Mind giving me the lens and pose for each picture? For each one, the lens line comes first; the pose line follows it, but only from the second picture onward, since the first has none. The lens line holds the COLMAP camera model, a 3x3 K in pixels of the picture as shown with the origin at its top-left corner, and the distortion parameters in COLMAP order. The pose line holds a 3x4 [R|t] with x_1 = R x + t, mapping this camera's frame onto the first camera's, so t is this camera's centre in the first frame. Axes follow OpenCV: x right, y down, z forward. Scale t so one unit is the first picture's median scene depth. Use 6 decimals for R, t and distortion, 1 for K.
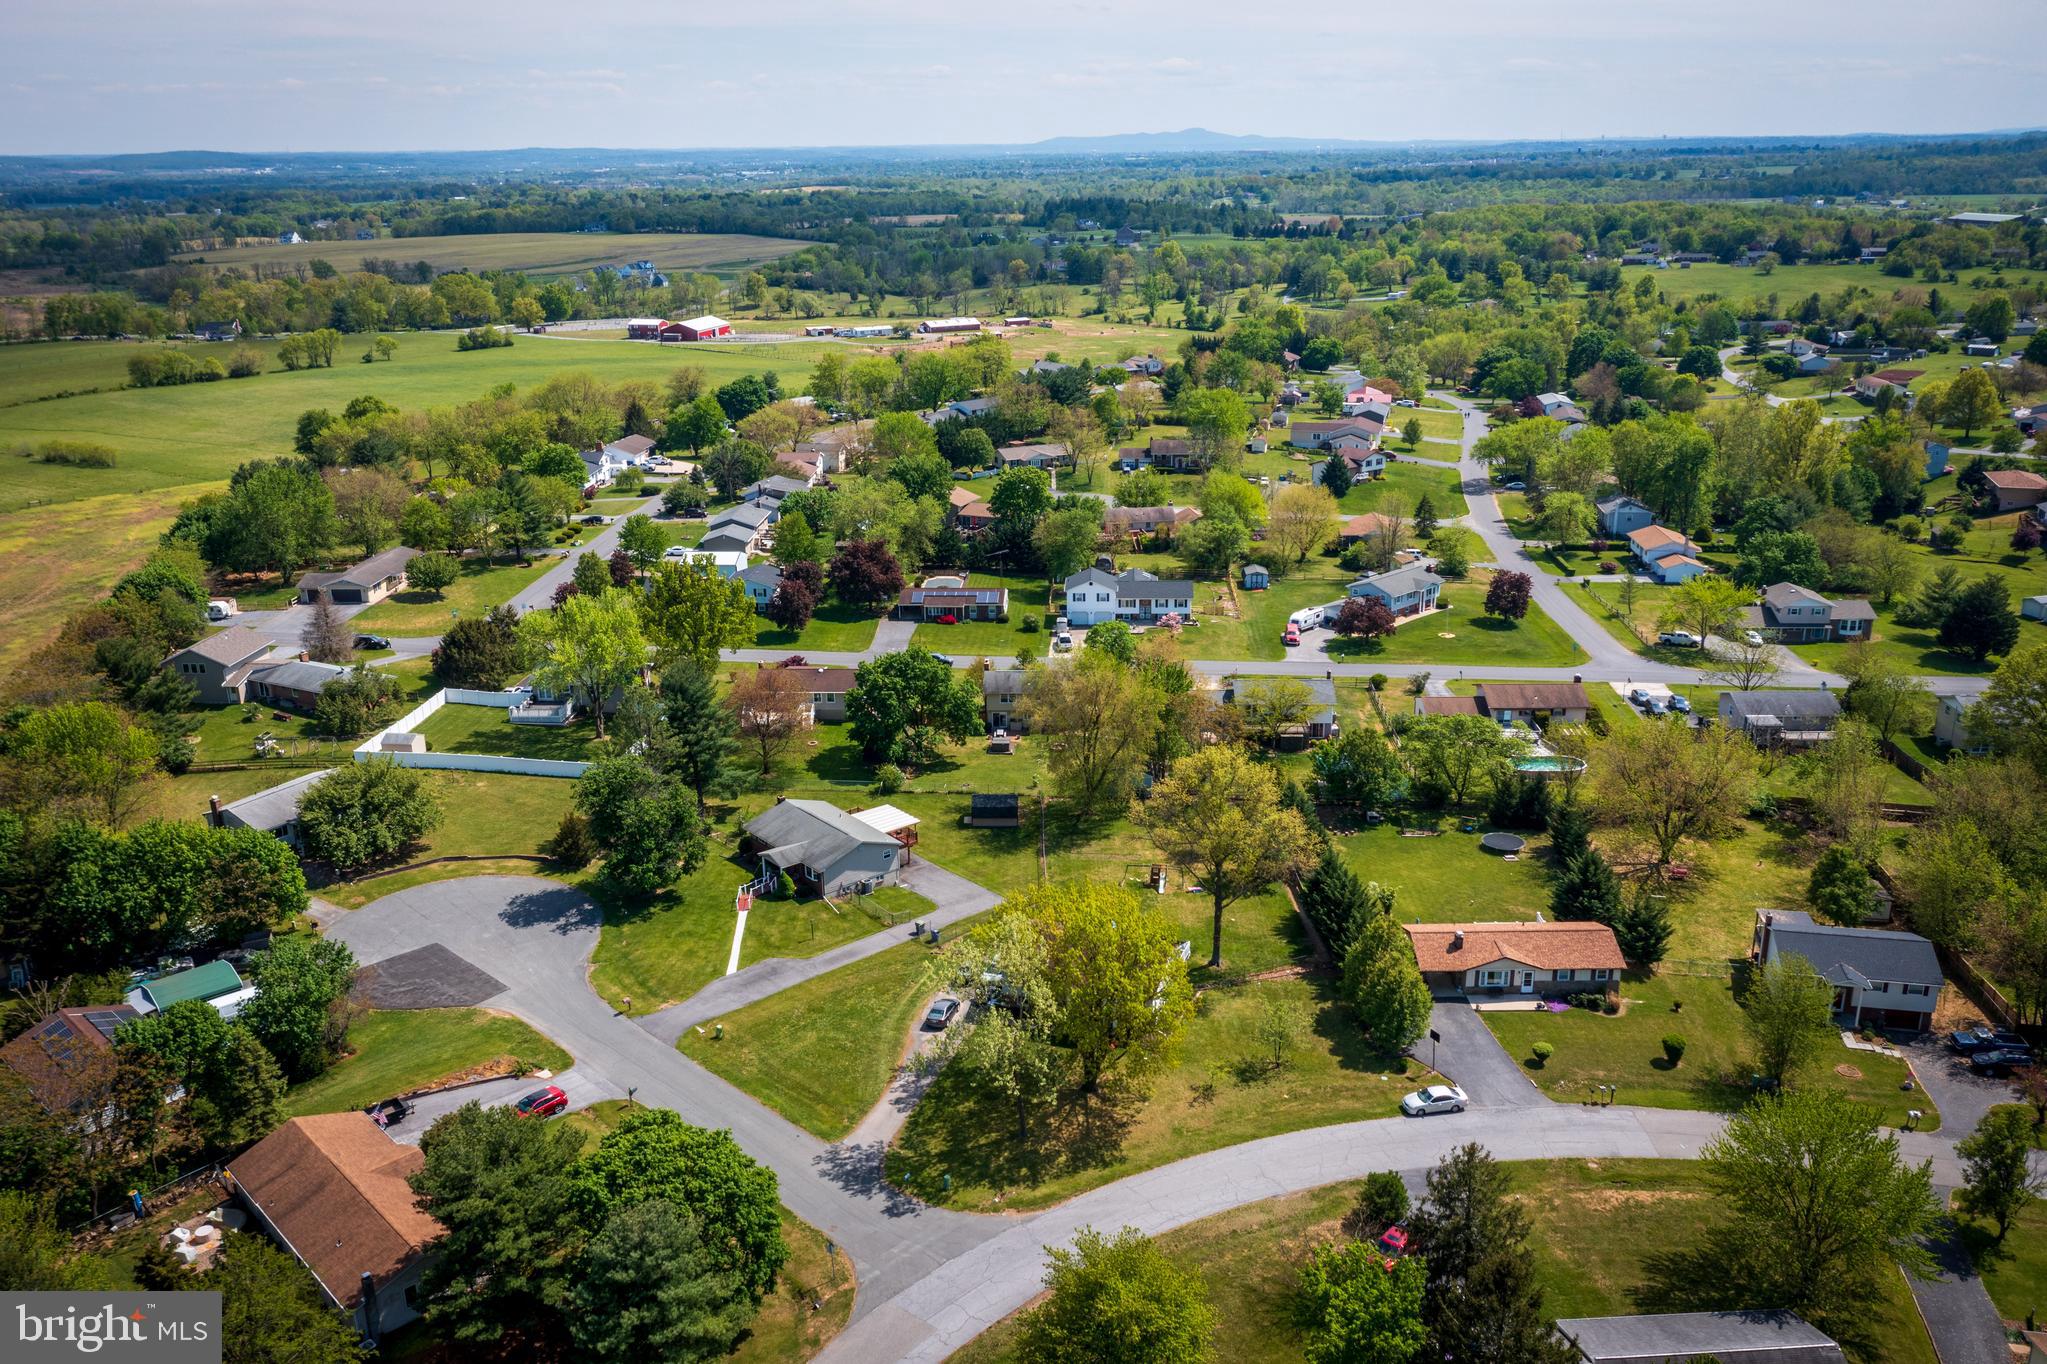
lens RADIAL K [[1630.7, 0, 1023.6], [0, 1630.7, 688.4], [0, 0, 1]] dist [0.002744, 0.002058]
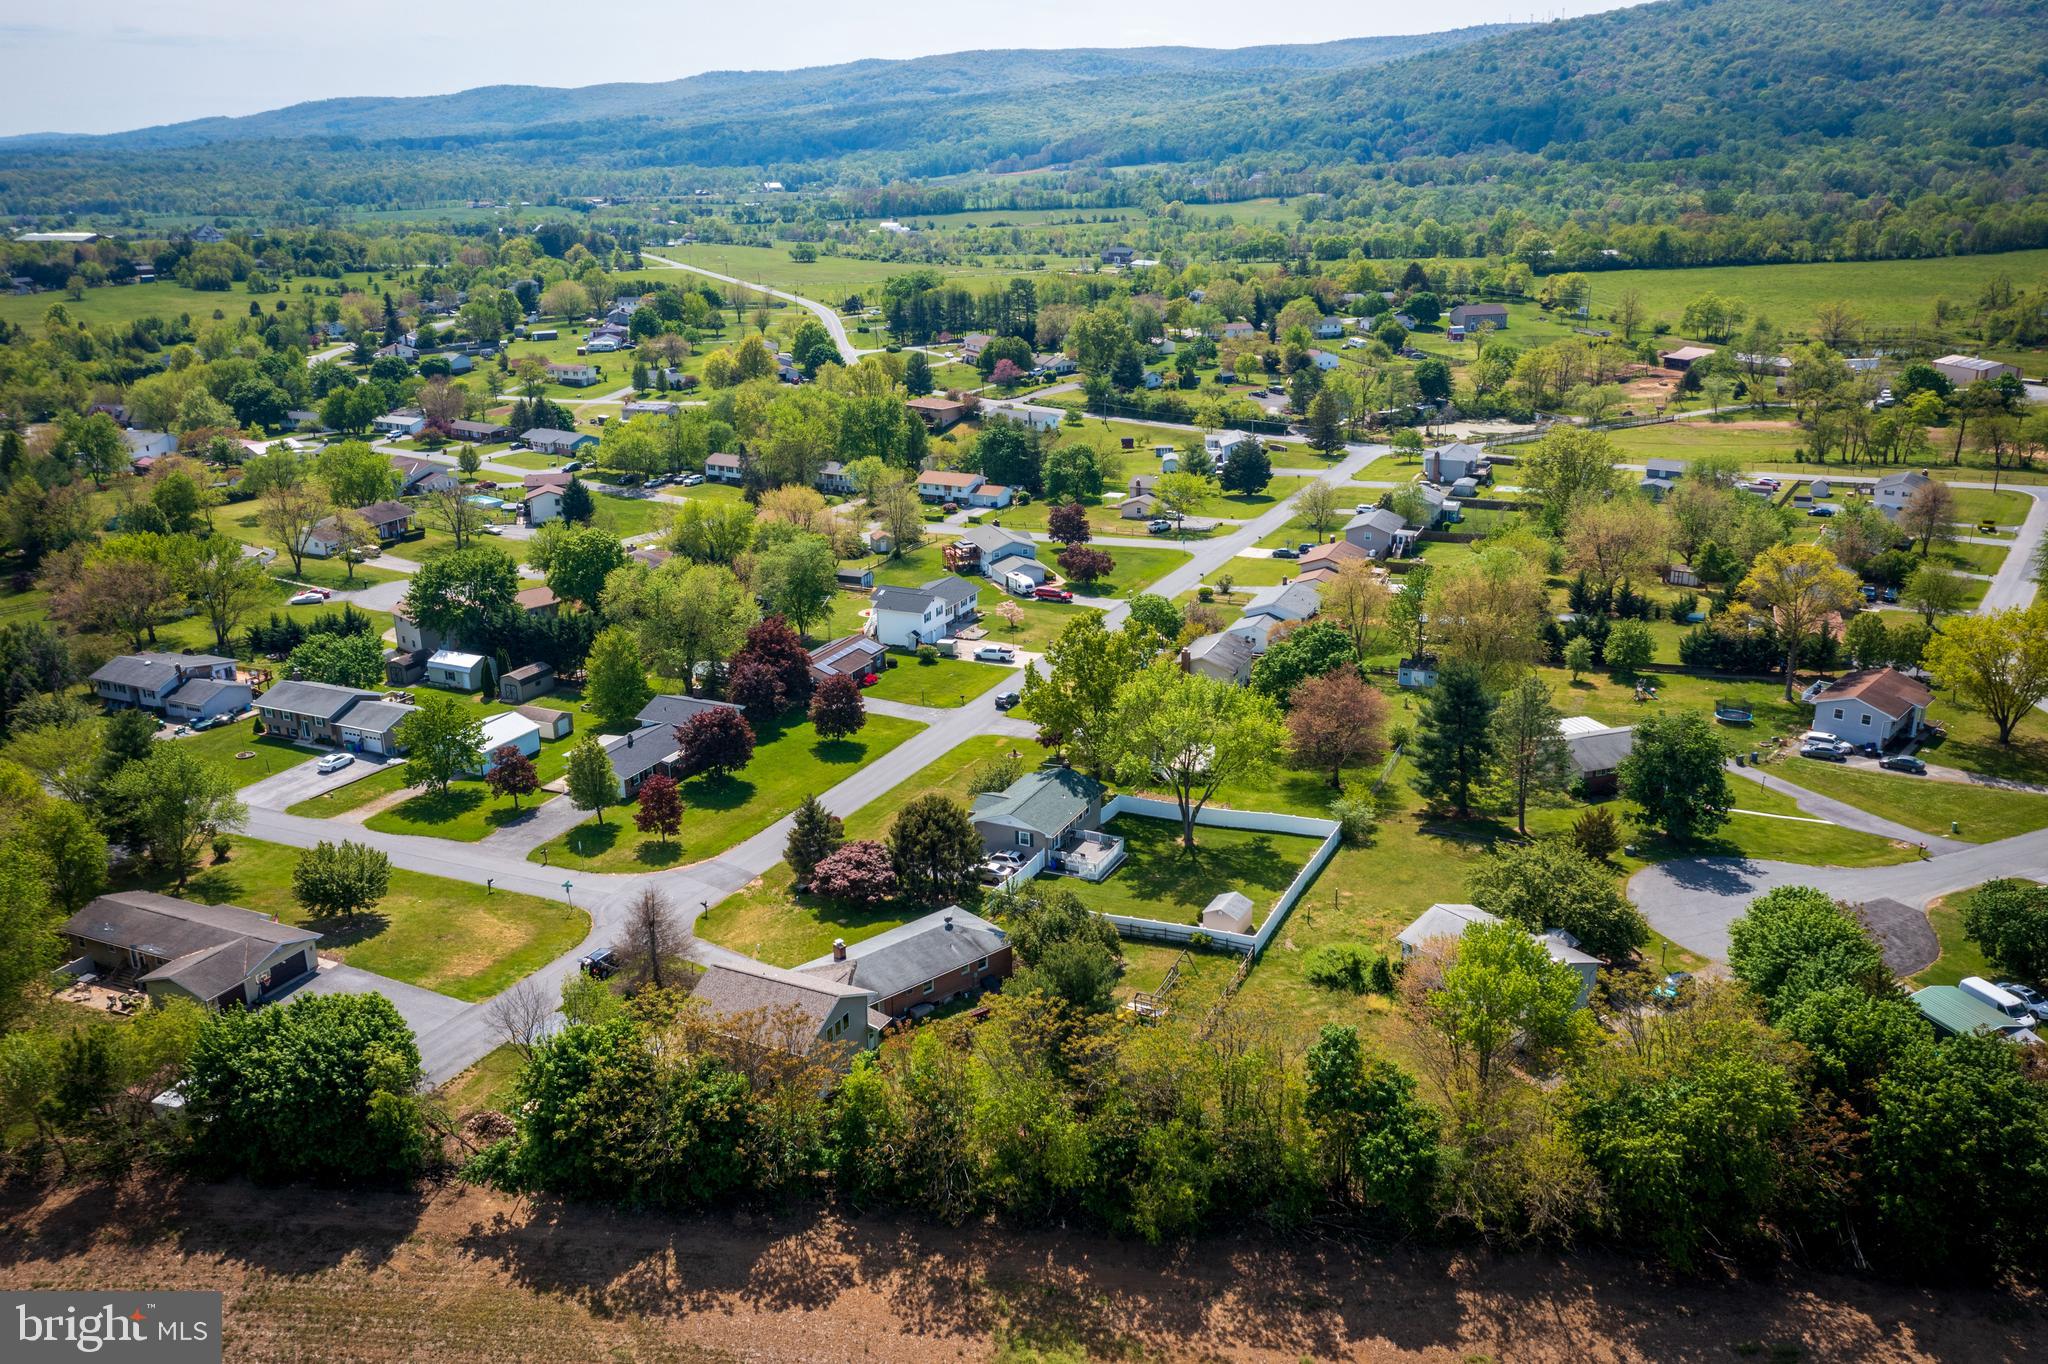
lens RADIAL K [[1631.5, 0, 1024.0], [0, 1631.5, 678.4], [0, 0, 1]] dist [0.002744, 0.002058]
pose [[0.379125, -0.281717, 0.881419, -0.293863], [0.299234, 0.938676, 0.171308, -0.062746], [-0.875628, 0.198803, 0.440175, 0.203526]]
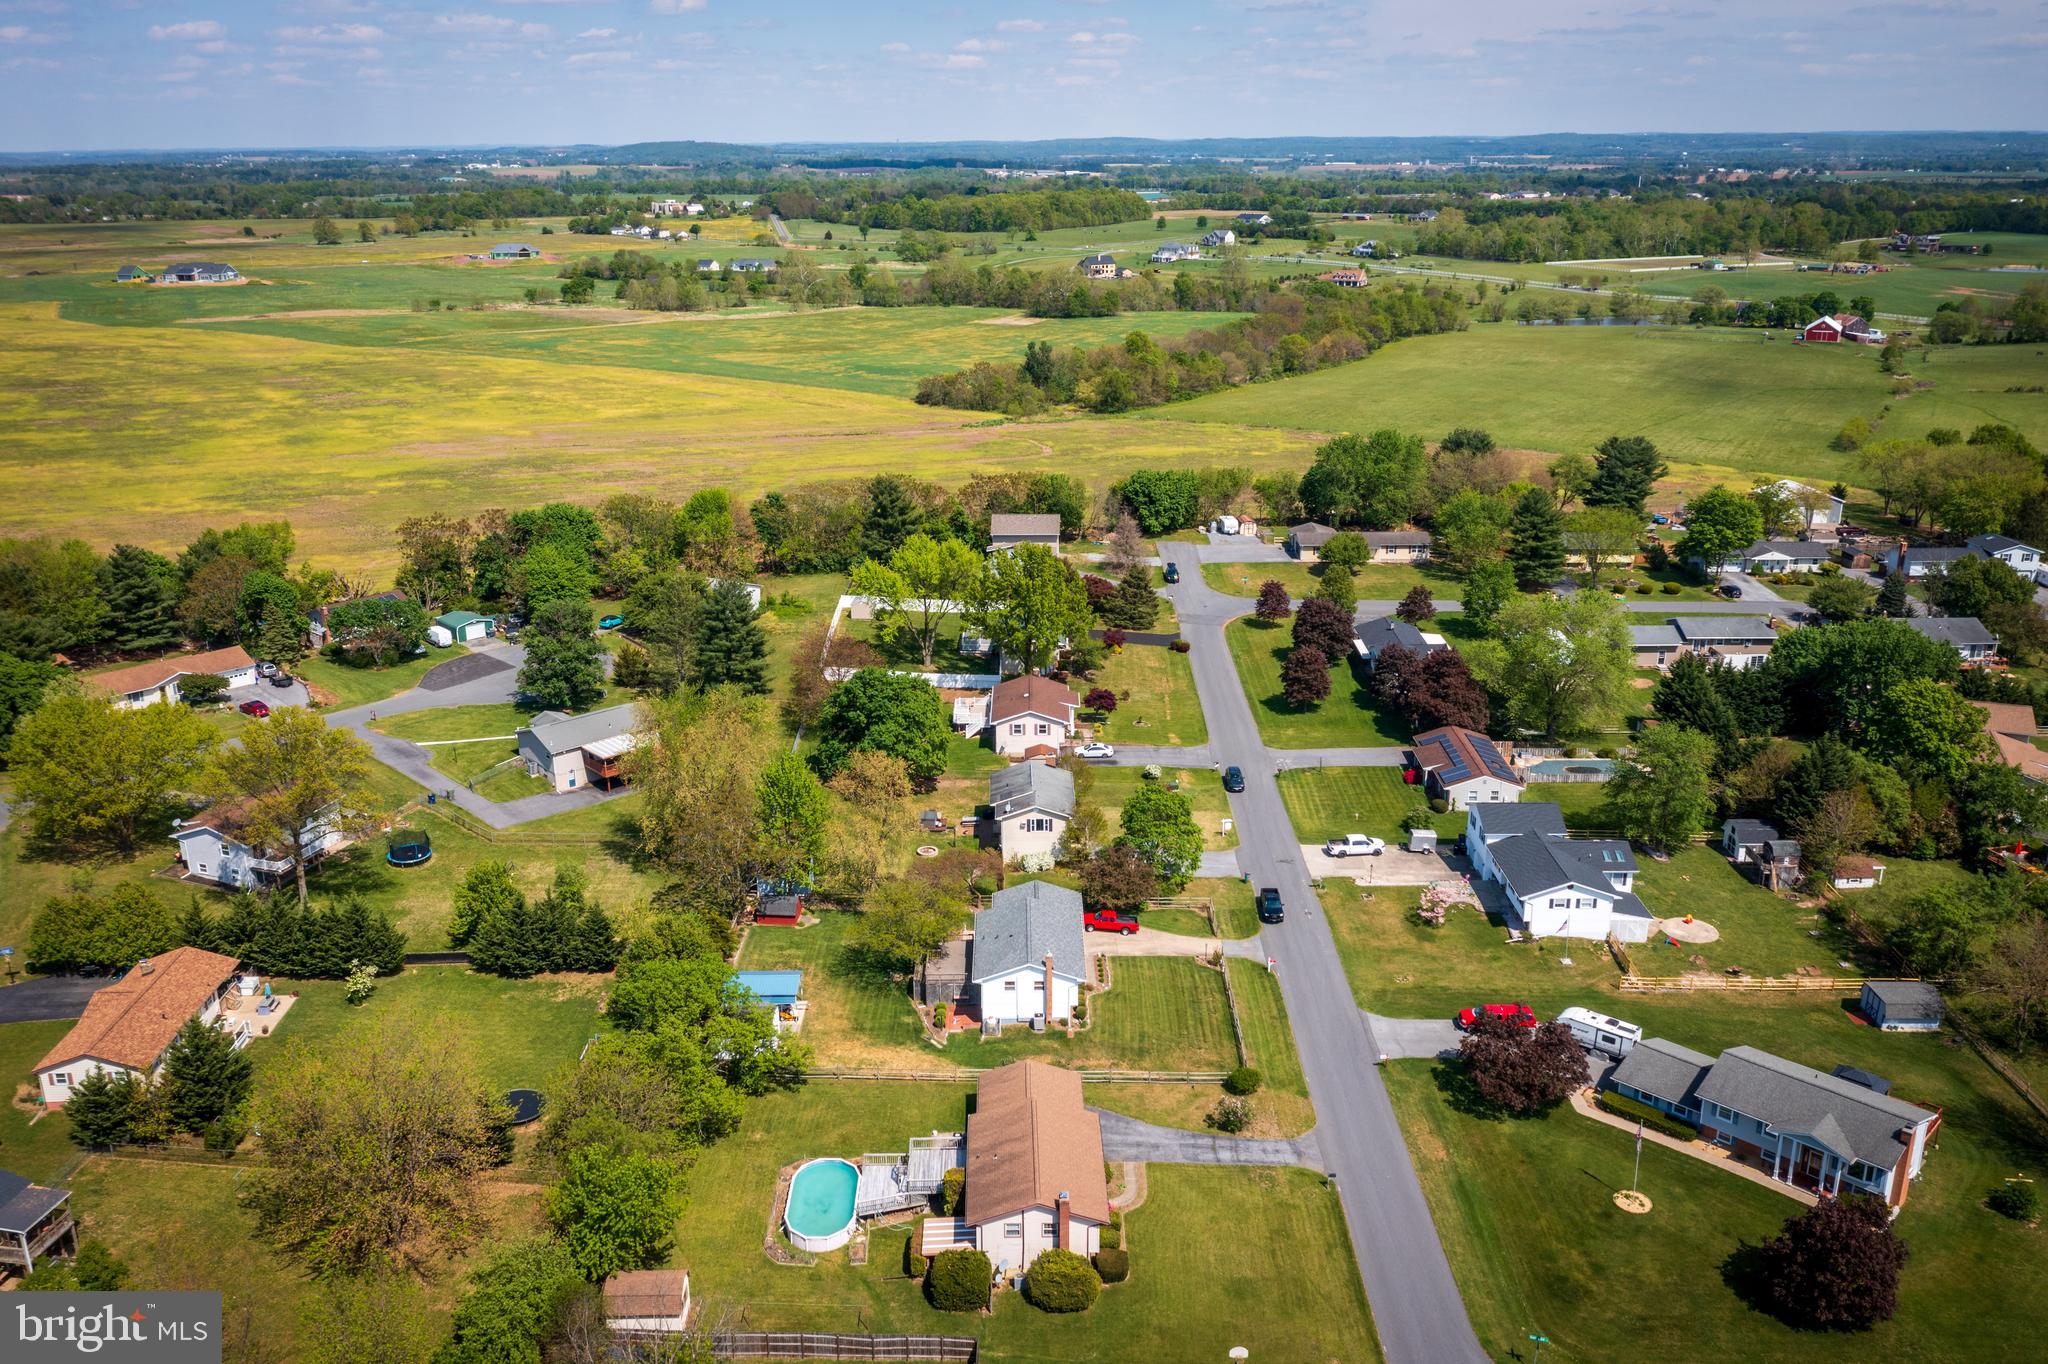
lens RADIAL K [[1631.5, 0, 1023.9], [0, 1631.5, 675.2], [0, 0, 1]] dist [0.002744, 0.002058]
pose [[0.049444, 0.324567, -0.944570, 0.238346], [-0.311323, 0.903618, 0.294199, -0.093398], [0.949017, 0.279520, 0.145724, 0.268753]]
